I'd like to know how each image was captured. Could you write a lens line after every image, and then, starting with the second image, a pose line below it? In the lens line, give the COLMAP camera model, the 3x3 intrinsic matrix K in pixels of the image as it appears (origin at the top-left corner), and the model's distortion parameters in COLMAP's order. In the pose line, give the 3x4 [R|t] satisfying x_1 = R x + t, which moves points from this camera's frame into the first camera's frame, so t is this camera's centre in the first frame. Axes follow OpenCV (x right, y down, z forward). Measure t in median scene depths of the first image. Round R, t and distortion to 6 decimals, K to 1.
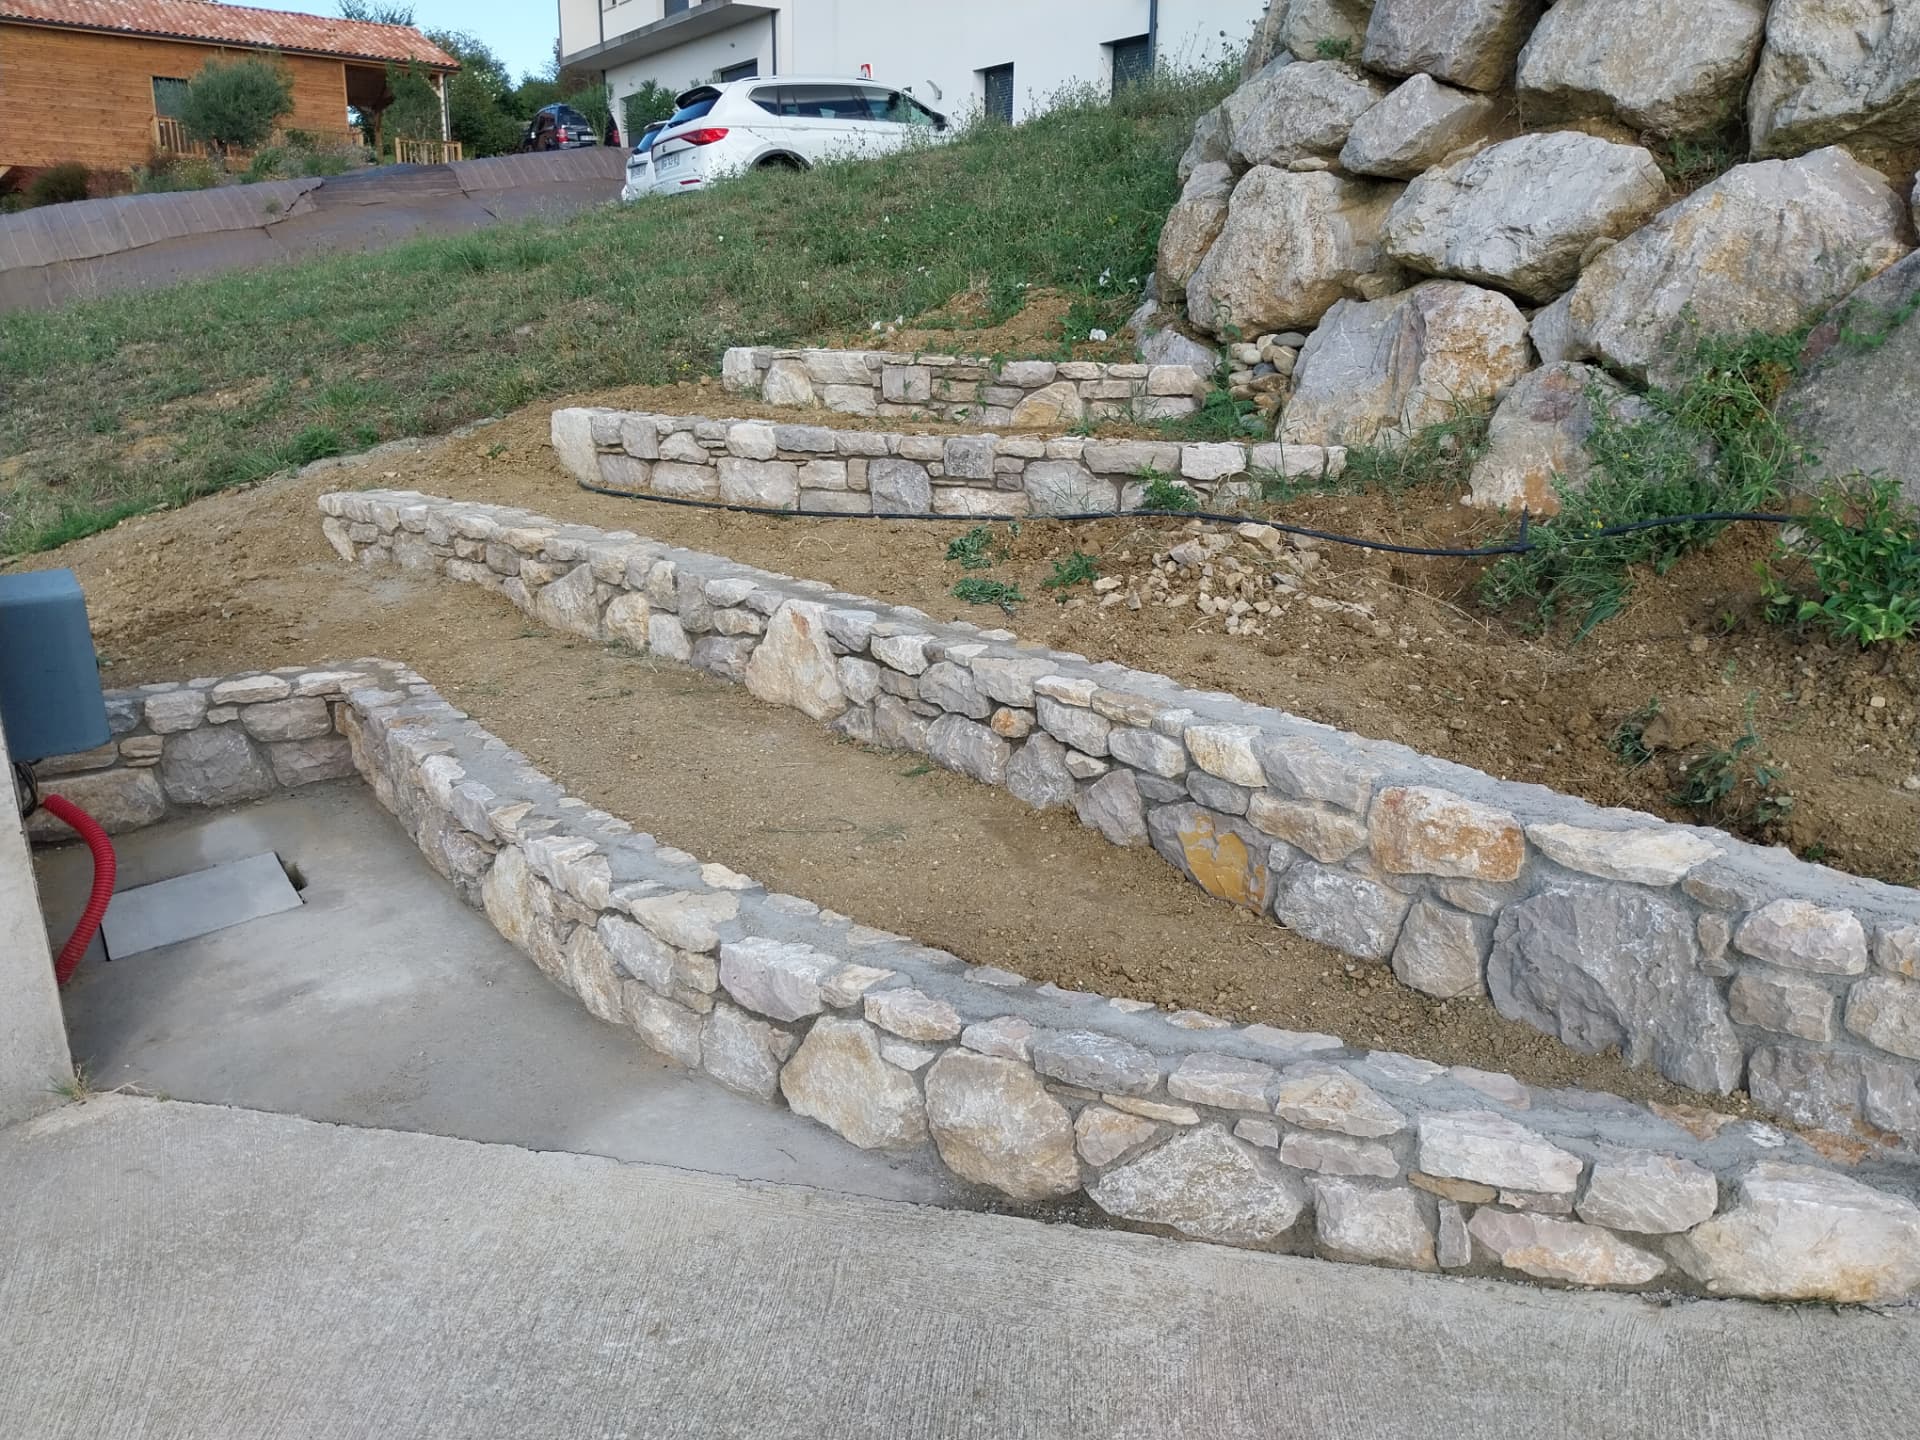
lens RADIAL K [[1439.5, 0, 989.5], [0, 1439.5, 712.3], [0, 0, 1]] dist [0.046737, -0.063607]
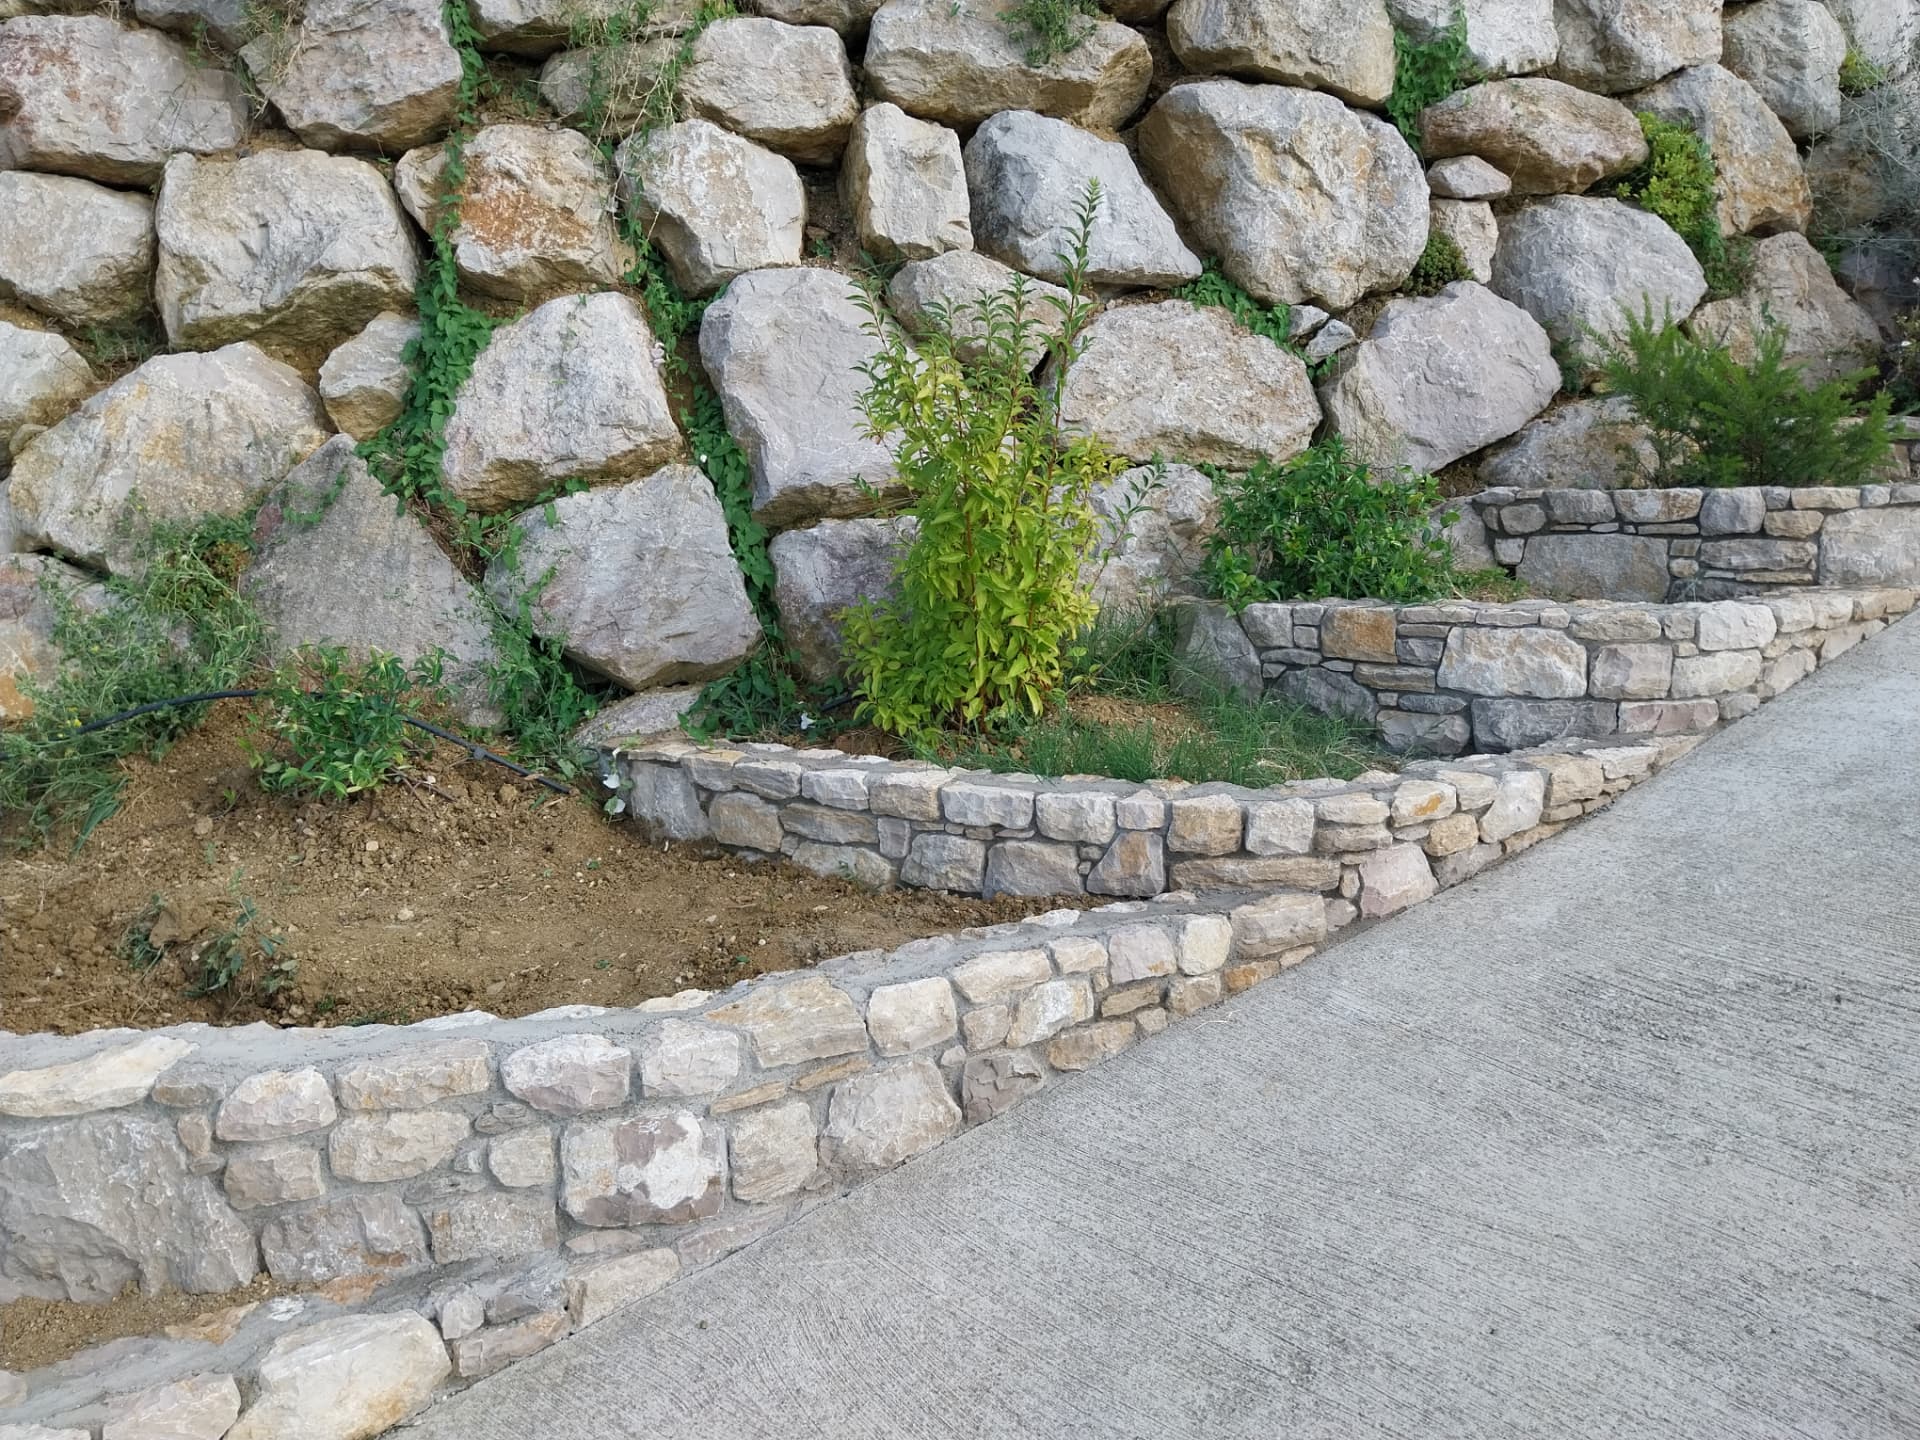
lens RADIAL K [[1441.4, 0, 973.5], [0, 1441.4, 706.3], [0, 0, 1]] dist [0.028719, -0.045098]
pose [[0.626159, -0.152814, 0.764573, 0.057943], [0.235301, 0.971921, 0.001552, -0.003249], [-0.743342, 0.178933, 0.644535, -0.040513]]
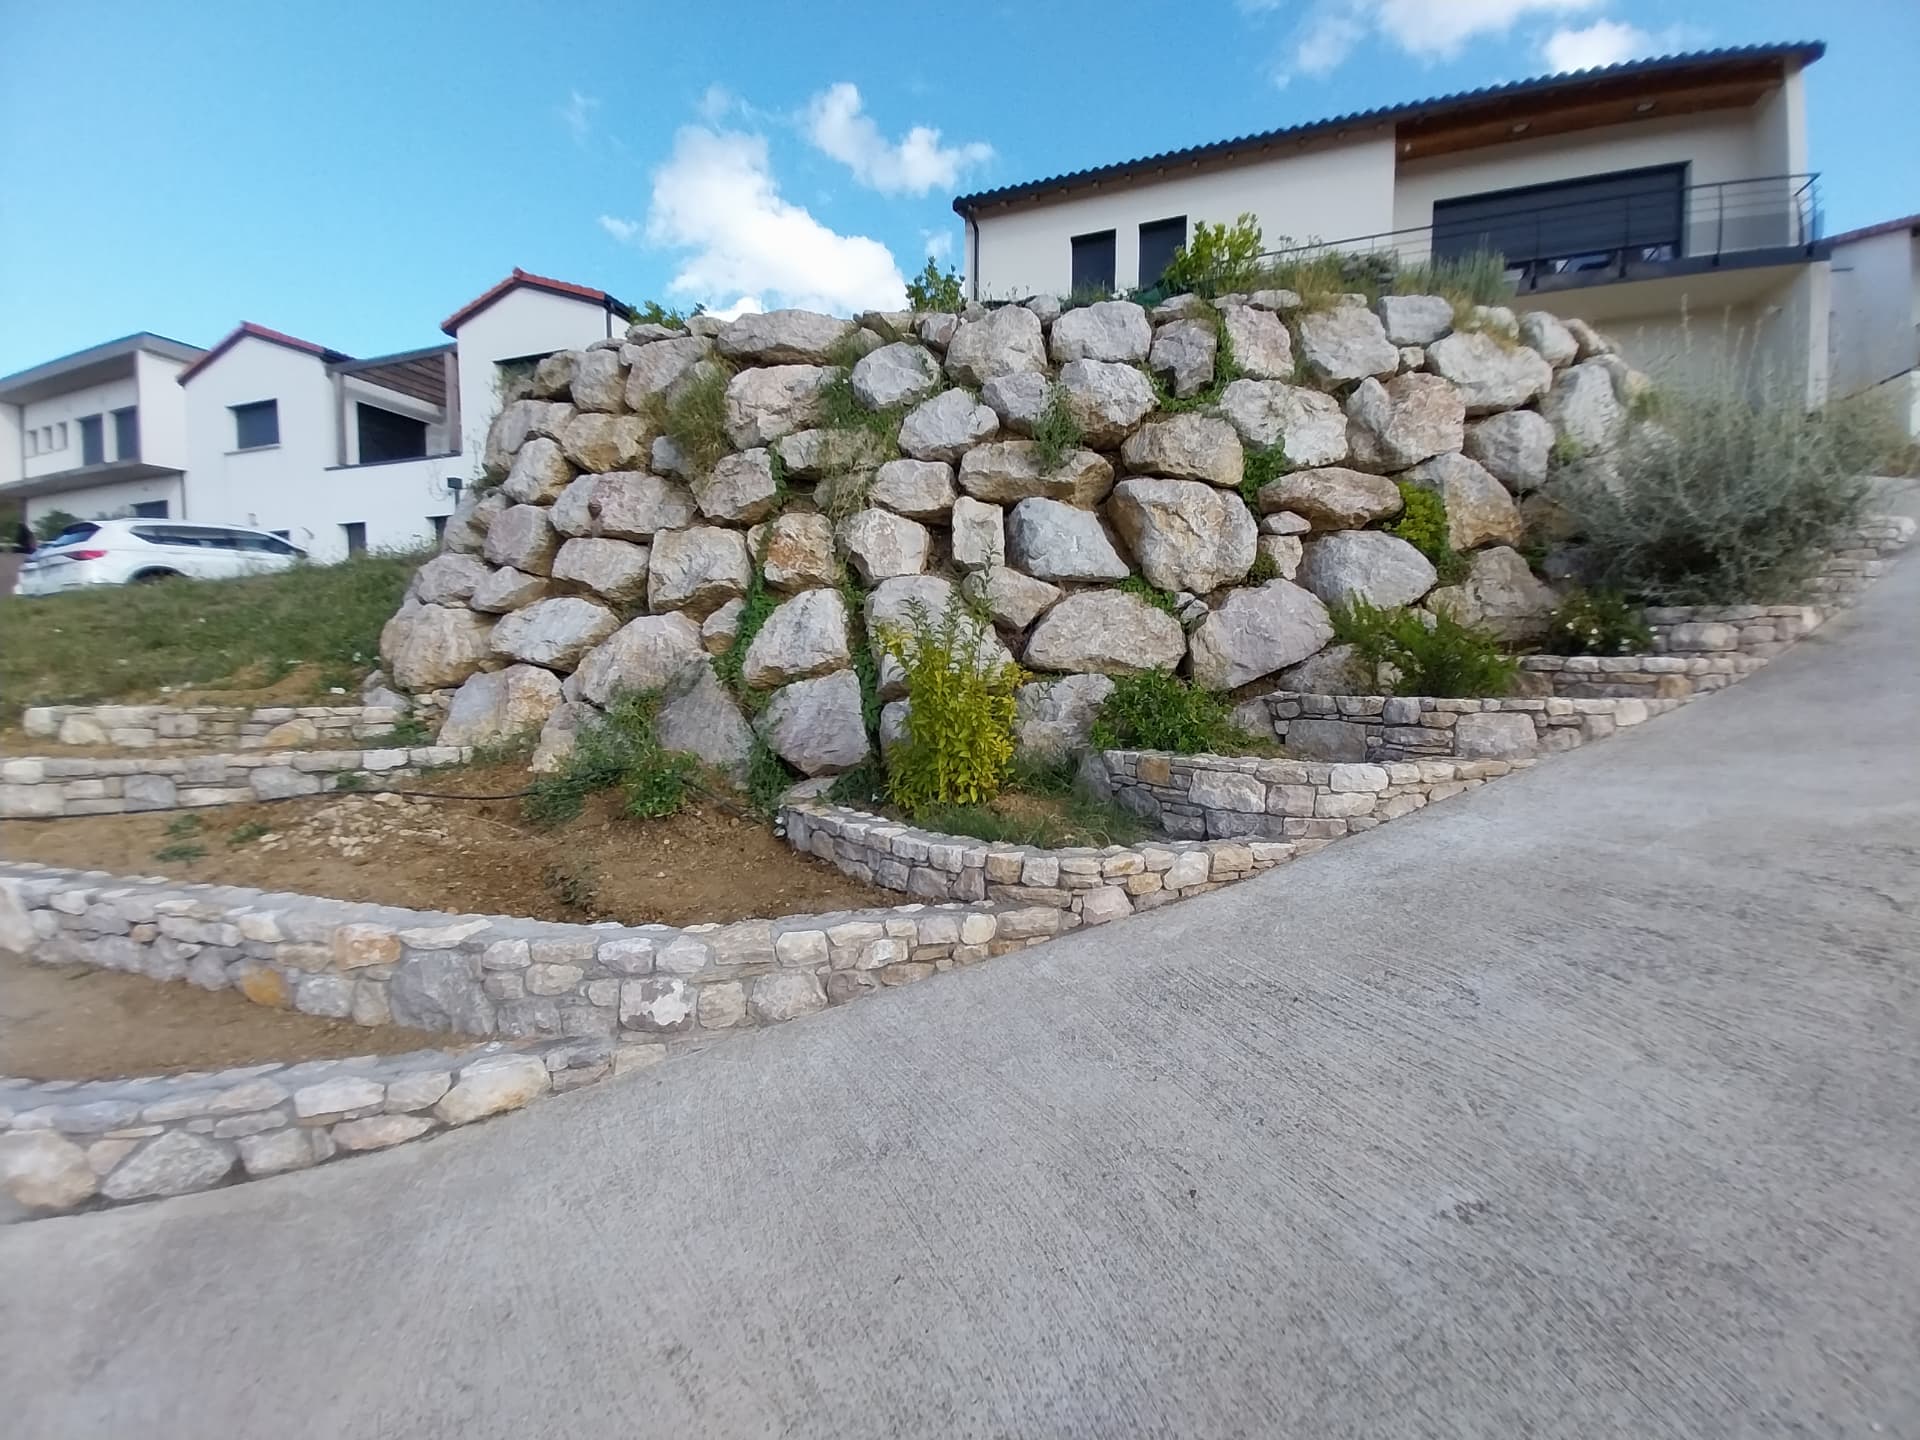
lens RADIAL K [[753.8, 0, 972.9], [0, 753.8, 718.4], [0, 0, 1]] dist [0.027521, -0.017748]
pose [[0.804588, -0.059617, 0.590834, 0.214020], [0.168660, 0.976916, -0.131105, 0.031478], [-0.569379, 0.205136, 0.796070, -0.236696]]
